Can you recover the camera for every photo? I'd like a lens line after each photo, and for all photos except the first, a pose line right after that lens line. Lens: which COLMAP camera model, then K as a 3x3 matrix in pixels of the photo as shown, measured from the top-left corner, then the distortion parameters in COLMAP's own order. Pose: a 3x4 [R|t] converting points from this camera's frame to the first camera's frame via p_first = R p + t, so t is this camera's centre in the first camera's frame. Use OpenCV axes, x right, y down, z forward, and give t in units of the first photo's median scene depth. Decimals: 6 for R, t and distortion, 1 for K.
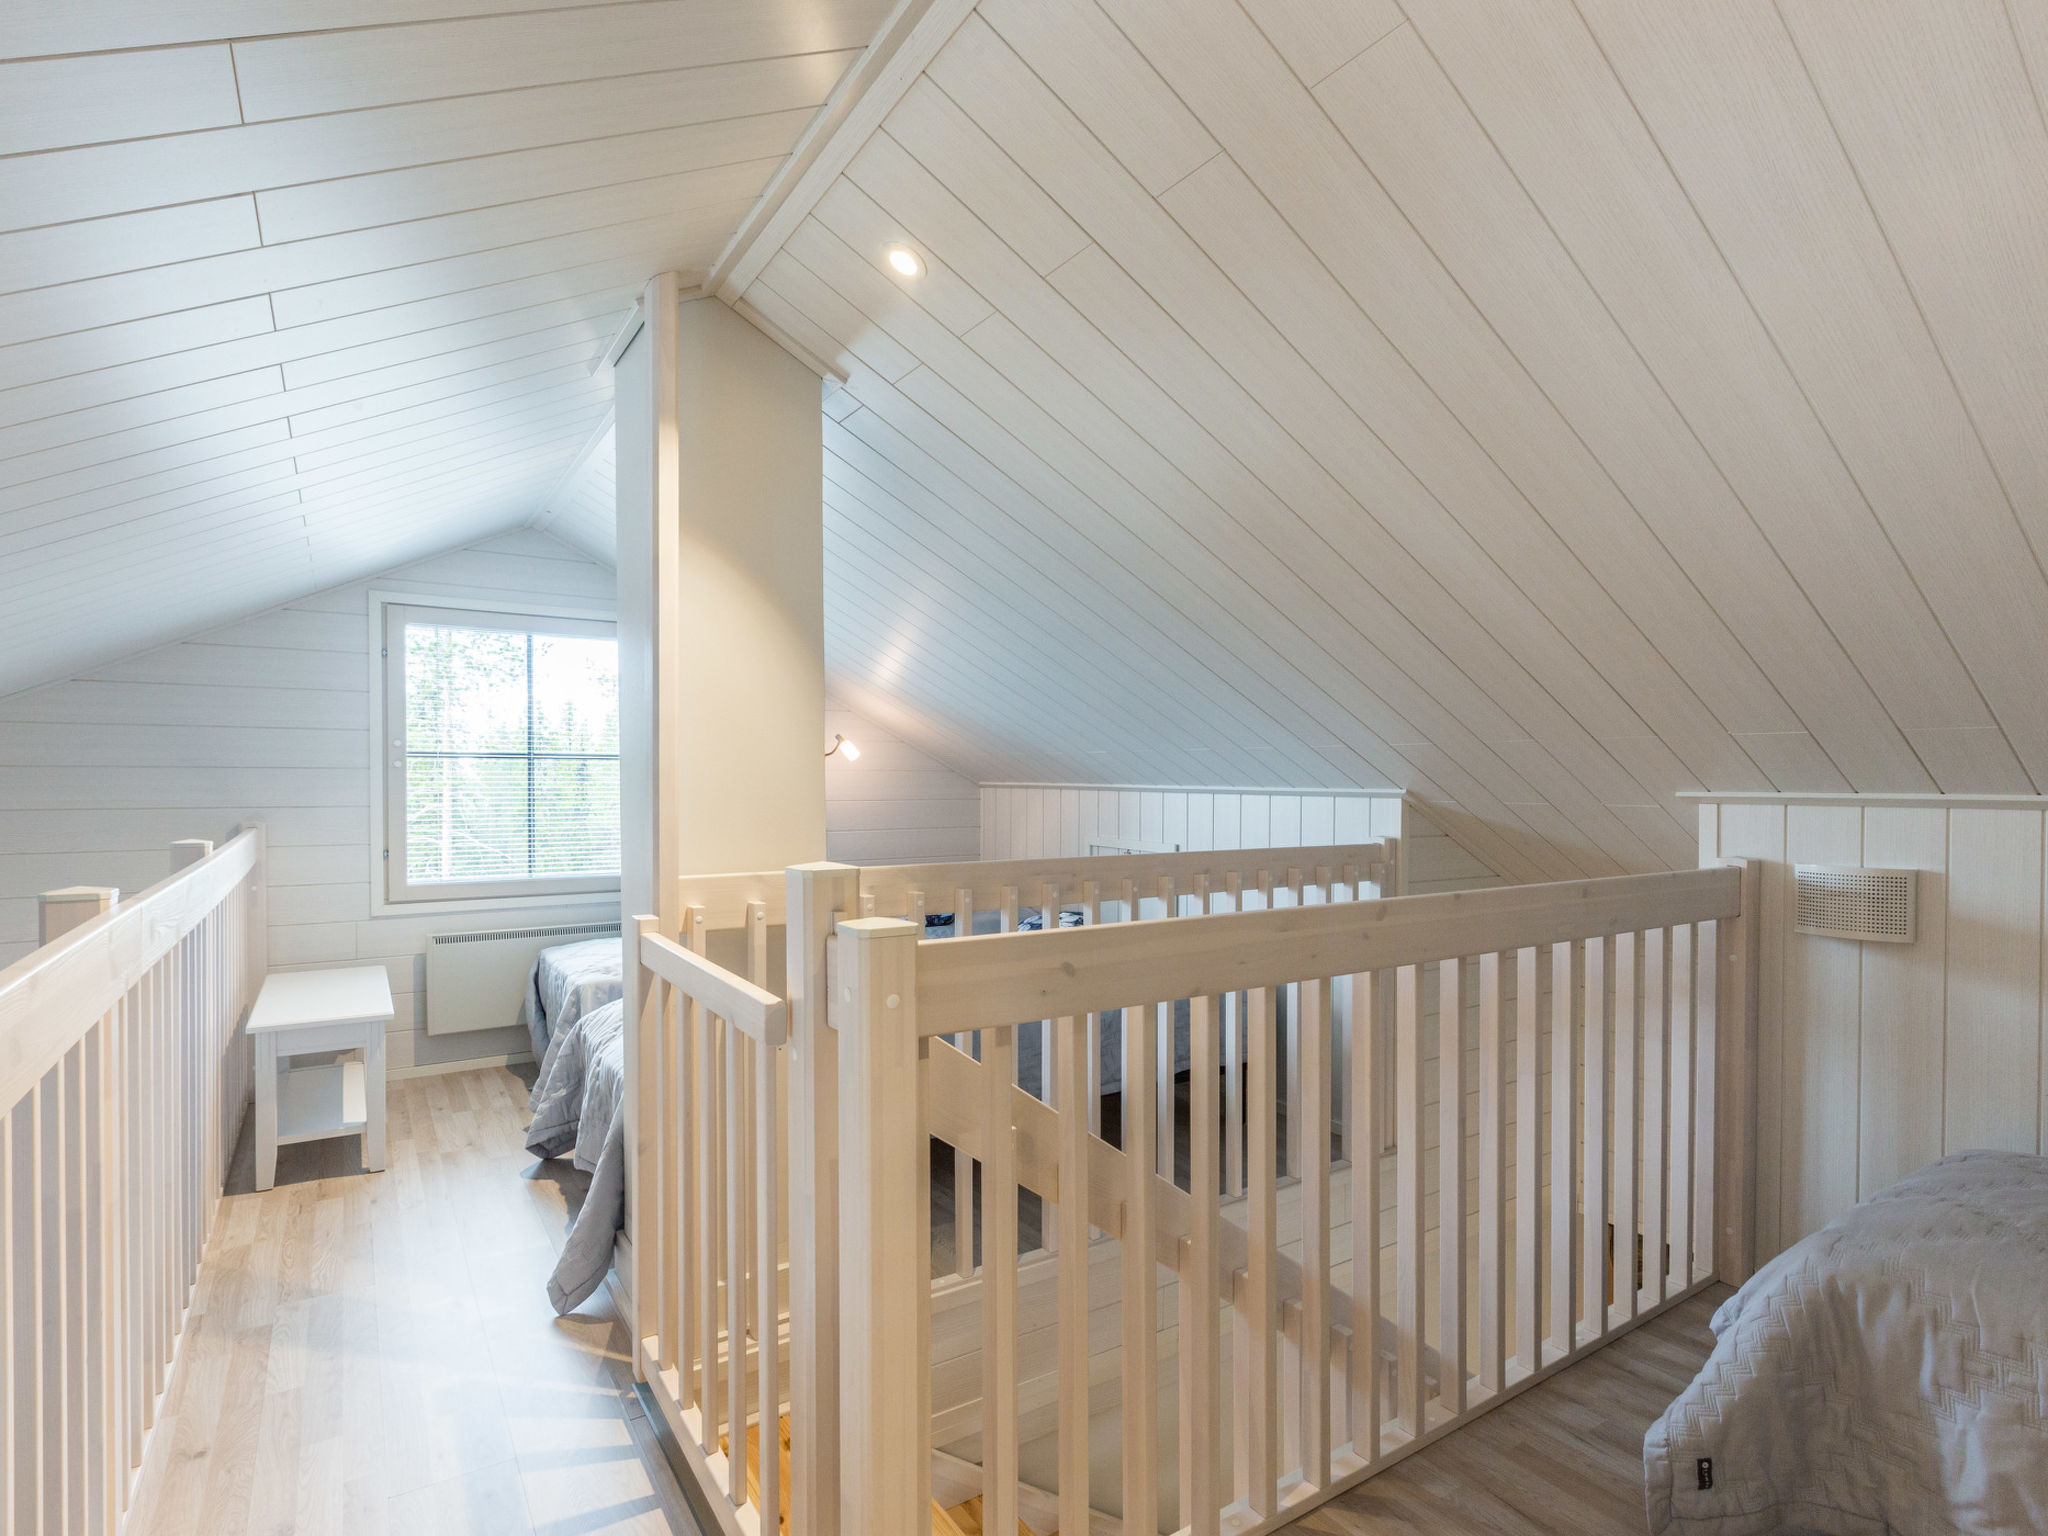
lens RADIAL K [[1039.4, 0, 1030.4], [0, 1039.4, 791.3], [0, 0, 1]] dist [0.000081, -0.000070]
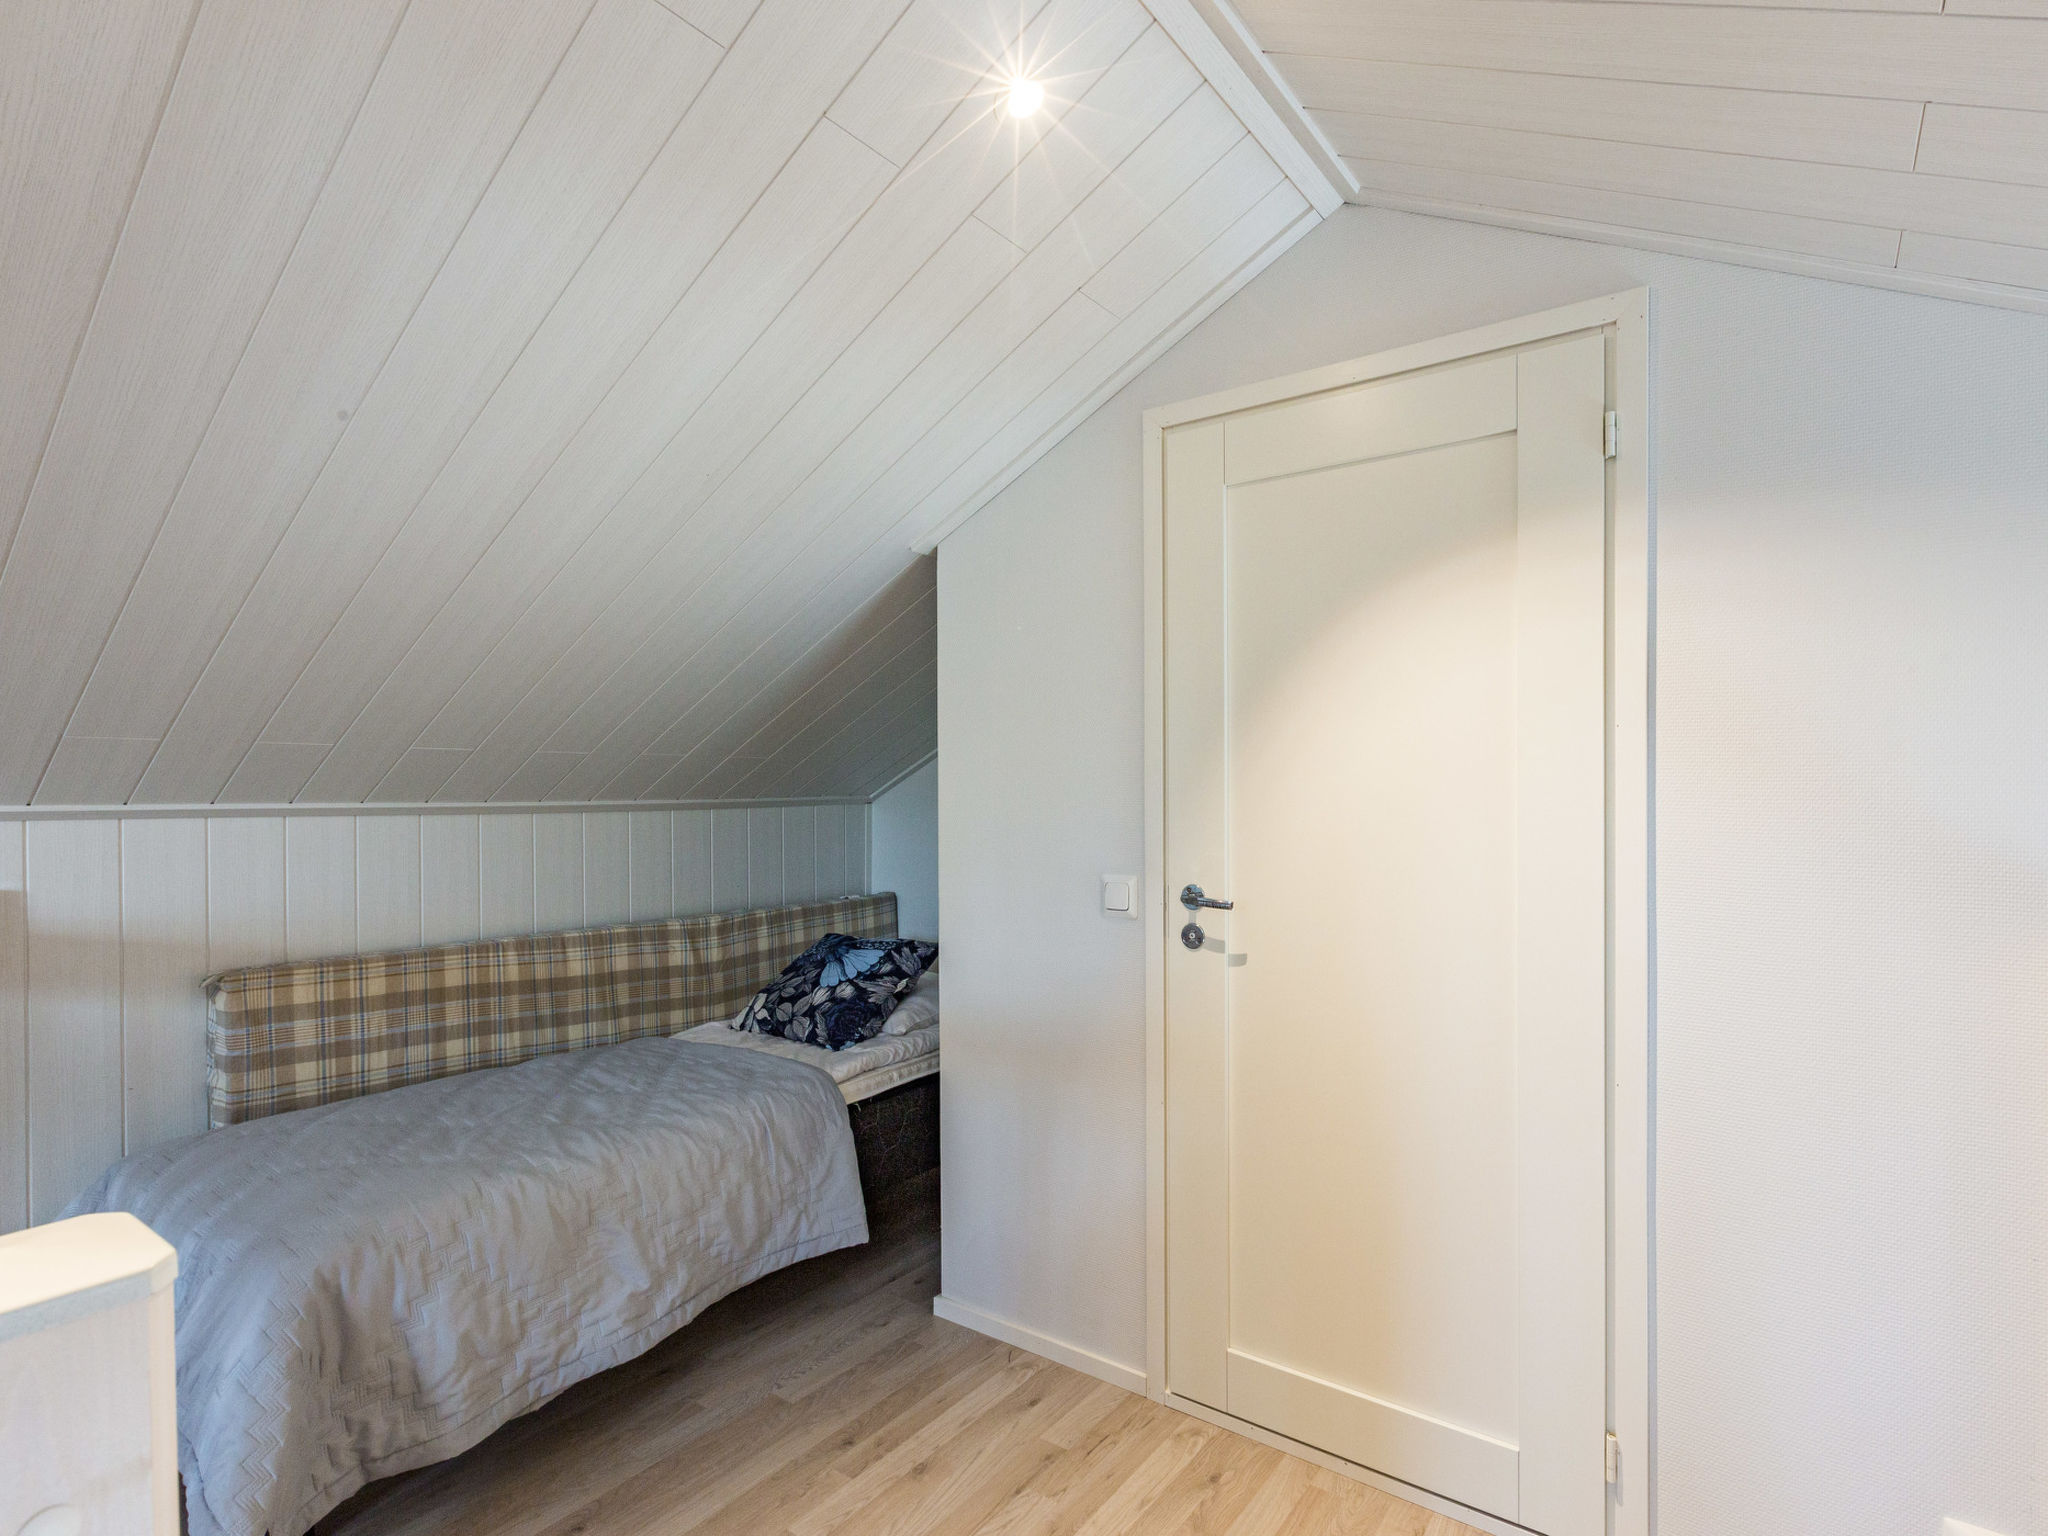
lens RADIAL K [[1039.4, 0, 1030.4], [0, 1039.4, 791.3], [0, 0, 1]] dist [0.000081, -0.000070]
pose [[-0.346225, -0.002572, 0.938148, -0.457559], [0.011133, 0.999915, 0.006850, -0.010171], [-0.938085, 0.012816, -0.346167, 0.701994]]
